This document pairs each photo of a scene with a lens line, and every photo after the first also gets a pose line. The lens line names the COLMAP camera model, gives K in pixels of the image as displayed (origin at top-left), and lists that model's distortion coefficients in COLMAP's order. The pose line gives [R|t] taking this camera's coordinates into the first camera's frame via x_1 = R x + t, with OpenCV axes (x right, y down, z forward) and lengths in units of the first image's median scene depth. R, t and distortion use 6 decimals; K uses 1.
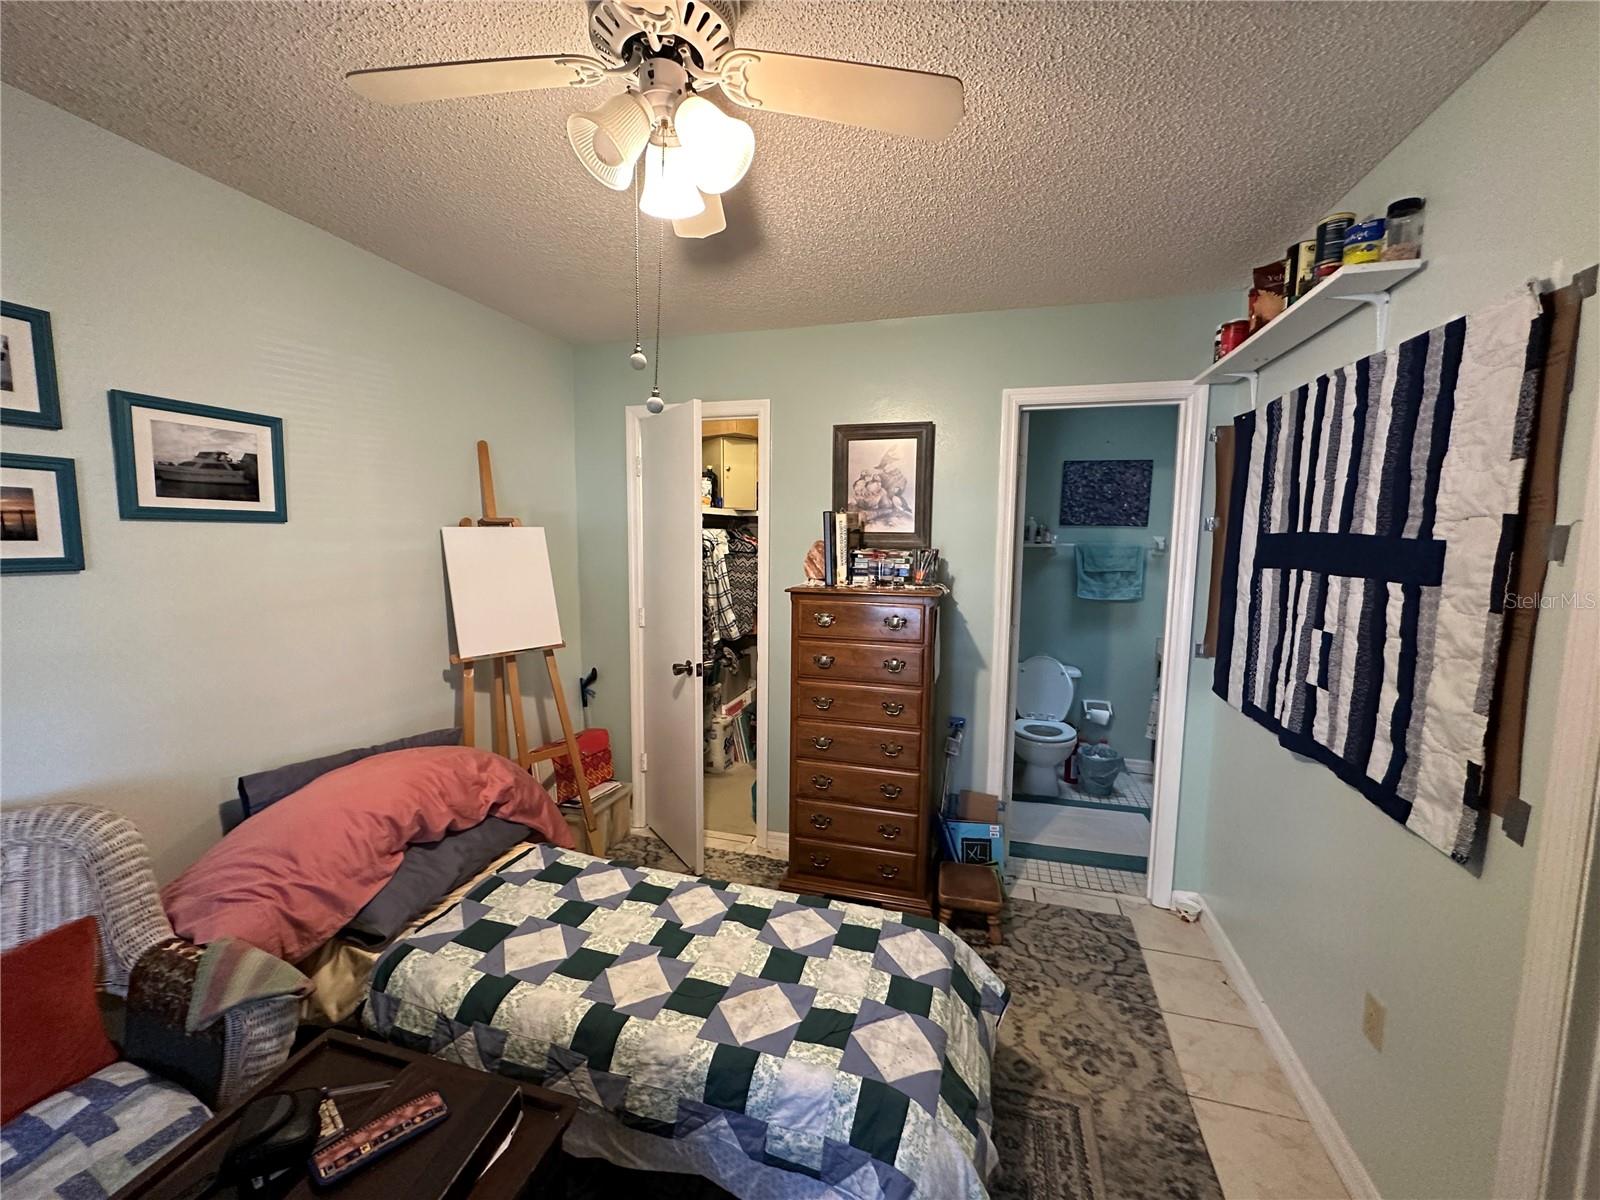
lens RADIAL K [[641.0, 0, 796.5], [0, 641.0, 597.1], [0, 0, 1]] dist [-0.000692, -0.000403]
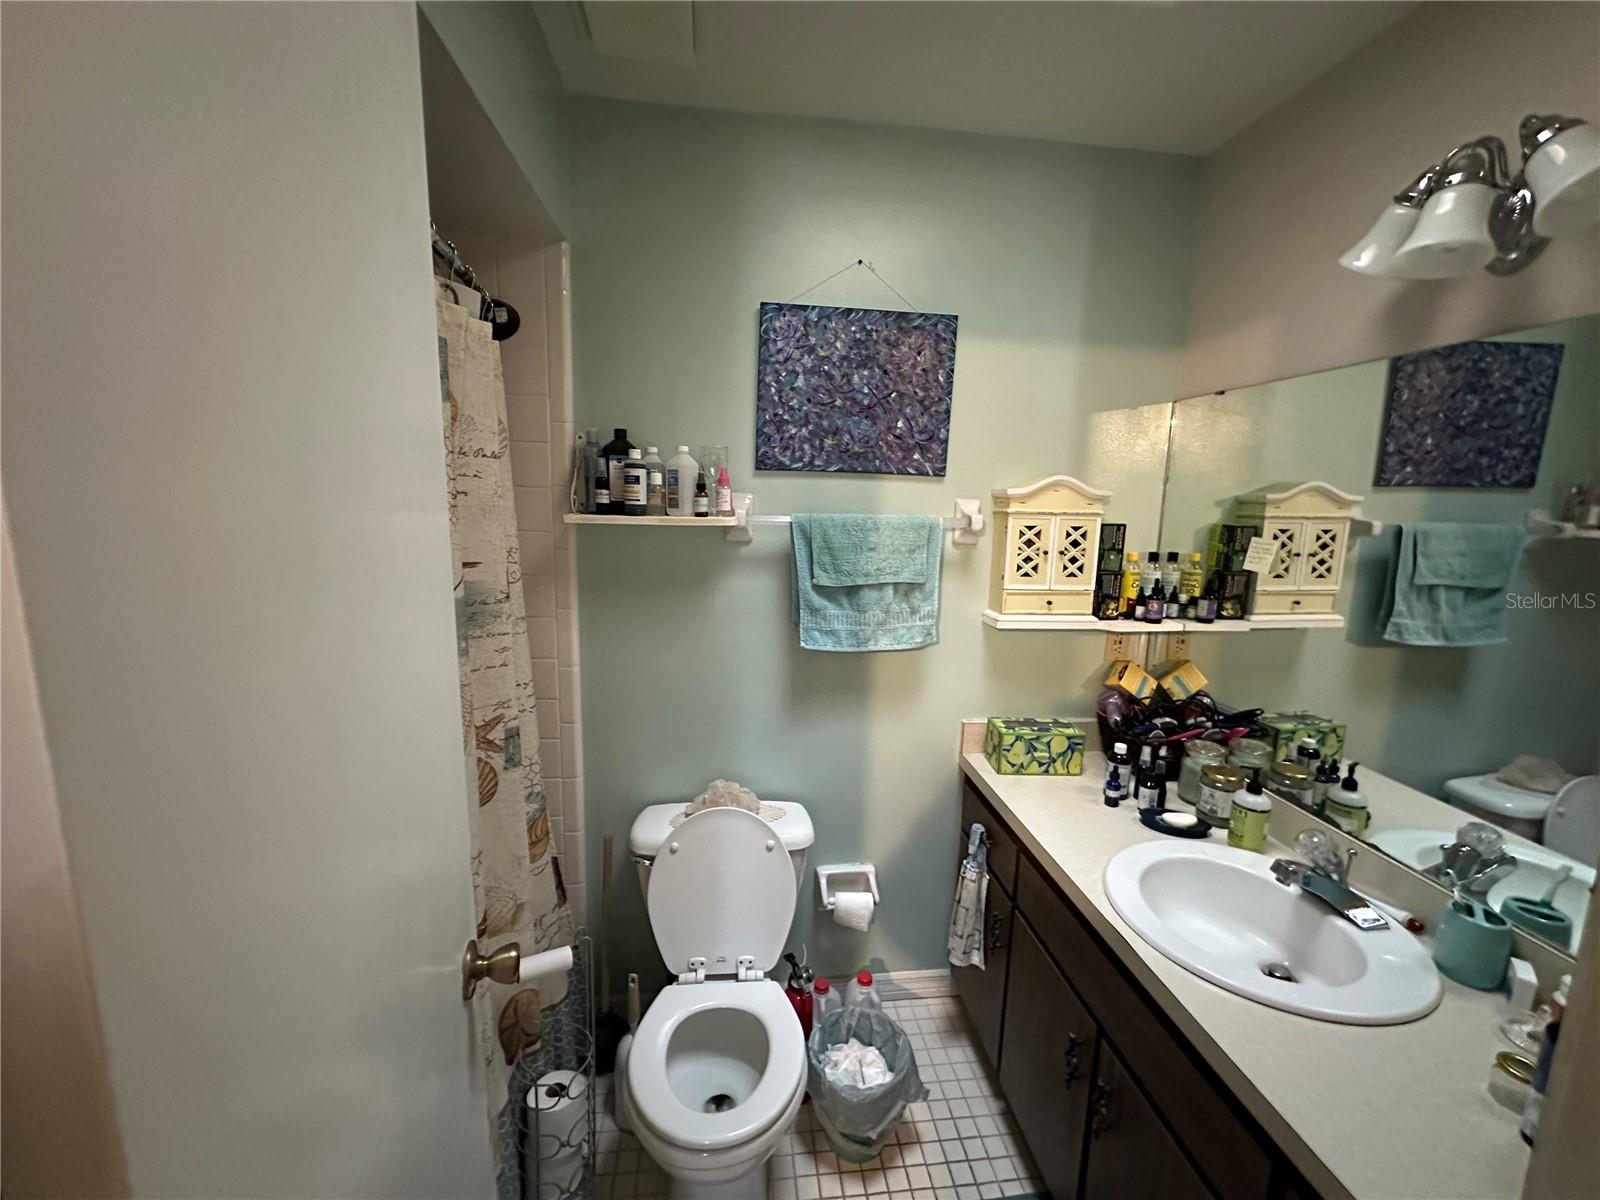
lens RADIAL K [[641.0, 0, 795.7], [0, 641.0, 597.7], [0, 0, 1]] dist [-0.000692, -0.000403]
pose [[0.915140, -0.053145, 0.399617, 0.275496], [0.025650, 0.996940, 0.073843, -0.062796], [-0.402319, -0.057326, 0.913703, 0.632831]]
